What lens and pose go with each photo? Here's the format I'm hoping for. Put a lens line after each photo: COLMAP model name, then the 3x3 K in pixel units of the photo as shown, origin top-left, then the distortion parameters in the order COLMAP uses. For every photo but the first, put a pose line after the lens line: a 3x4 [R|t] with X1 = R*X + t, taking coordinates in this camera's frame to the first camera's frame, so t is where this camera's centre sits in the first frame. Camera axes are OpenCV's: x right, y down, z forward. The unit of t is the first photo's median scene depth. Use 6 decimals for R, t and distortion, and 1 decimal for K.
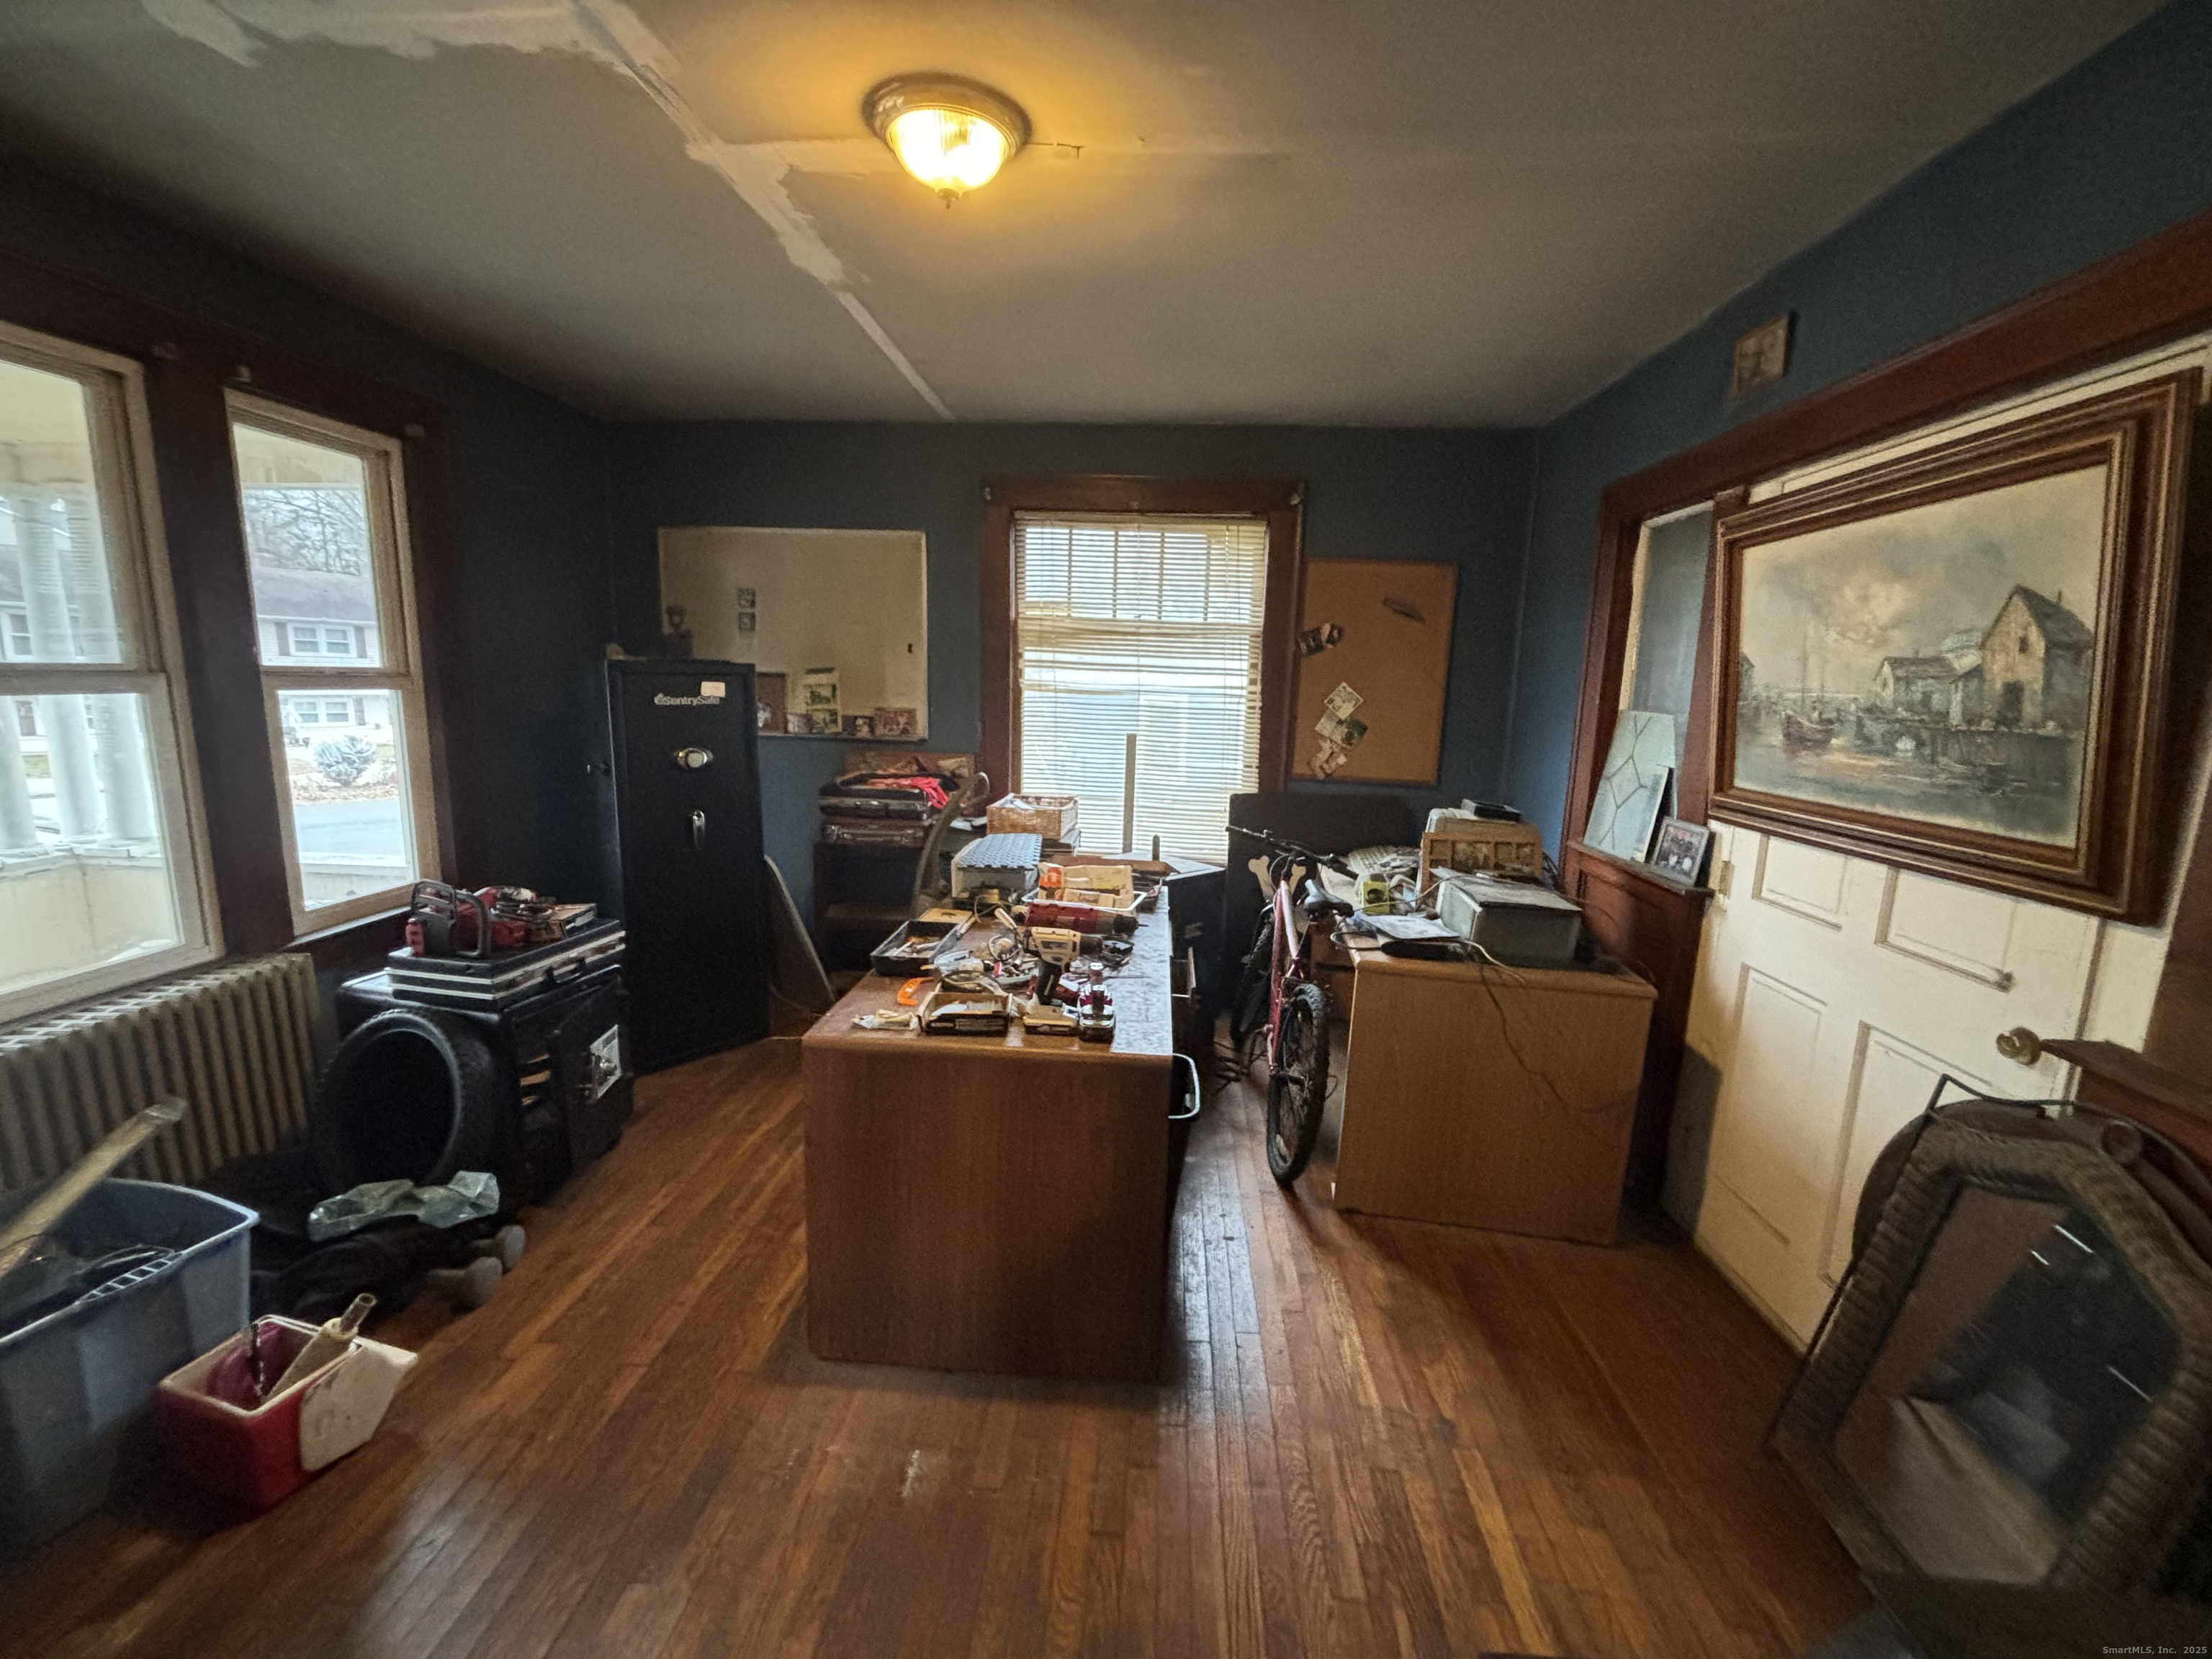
lens RADIAL K [[887.5, 0, 1110.5], [0, 887.5, 830.2], [0, 0, 1]] dist [-0.005449, 0.001811]
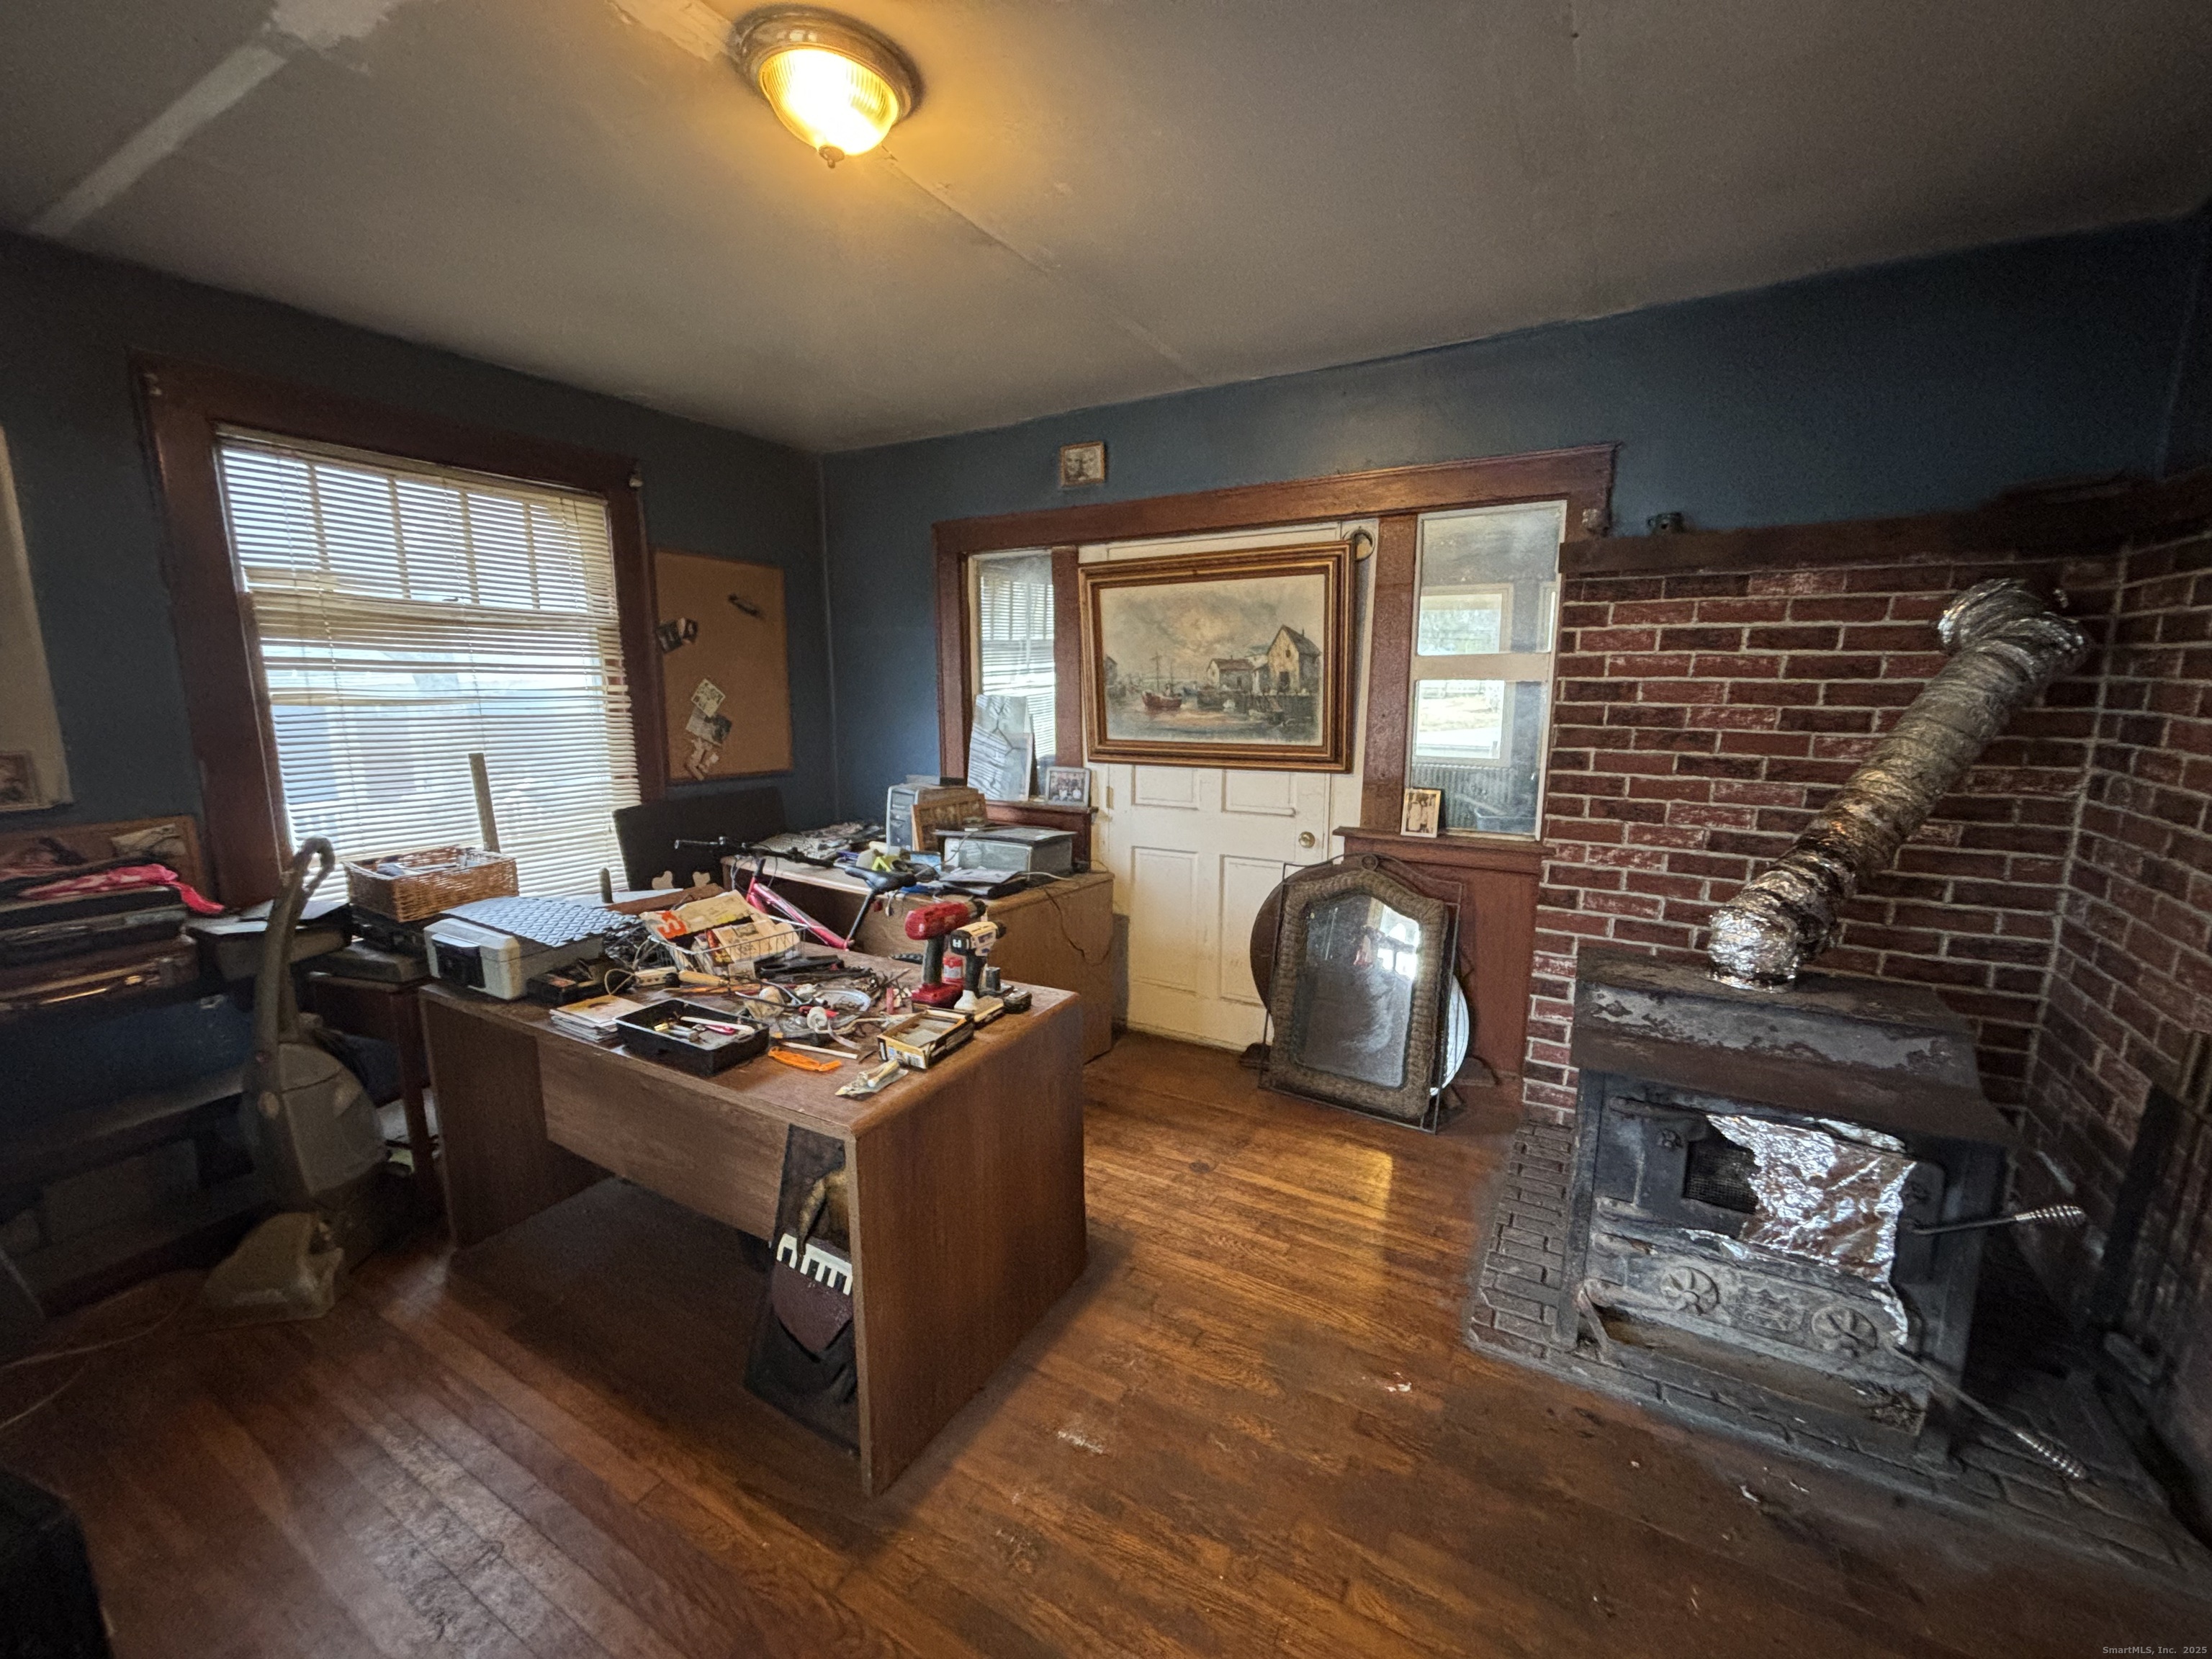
lens RADIAL K [[887.5, 0, 1111.2], [0, 887.5, 829.5], [0, 0, 1]] dist [-0.005449, 0.001811]
pose [[0.429797, -0.178158, 0.885175, -0.787185], [0.163629, 0.979477, 0.117688, -0.083447], [-0.887975, 0.094259, 0.450128, 0.328055]]
